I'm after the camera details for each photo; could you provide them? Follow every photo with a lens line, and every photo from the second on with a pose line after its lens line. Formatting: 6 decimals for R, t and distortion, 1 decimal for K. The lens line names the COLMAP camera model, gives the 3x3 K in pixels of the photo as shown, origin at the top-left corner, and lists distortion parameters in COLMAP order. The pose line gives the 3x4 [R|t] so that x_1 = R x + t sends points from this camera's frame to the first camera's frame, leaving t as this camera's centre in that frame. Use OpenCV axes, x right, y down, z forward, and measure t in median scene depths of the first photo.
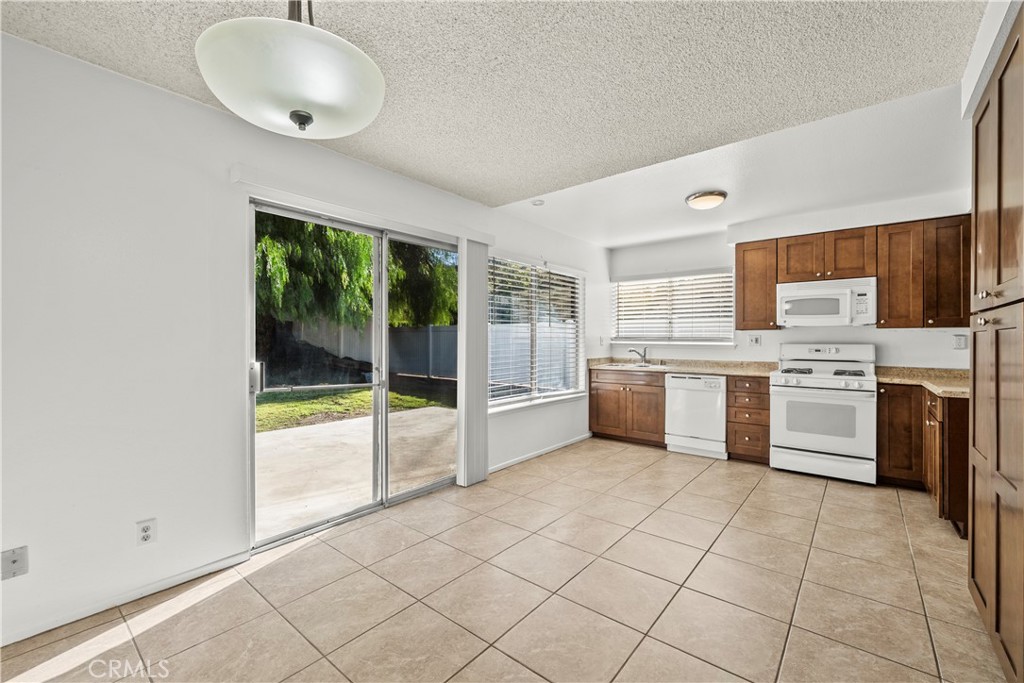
lens RADIAL K [[426.4, 0, 510.2], [0, 426.4, 341.1], [0, 0, 1]] dist [-0.002076, 0.000503]
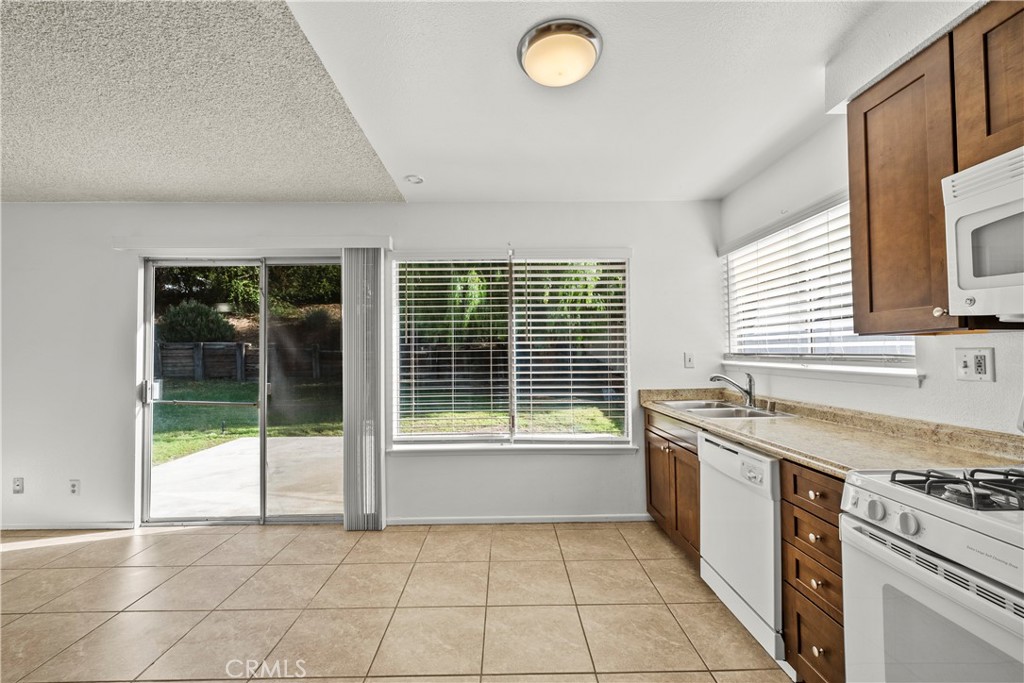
lens RADIAL K [[421.1, 0, 509.8], [0, 421.1, 340.7], [0, 0, 1]] dist [0.000316, 0.000265]
pose [[0.647768, -0.029630, -0.761261, 0.664349], [0.006643, 0.999425, -0.033248, -0.012559], [0.761809, 0.016480, 0.647592, 0.588696]]
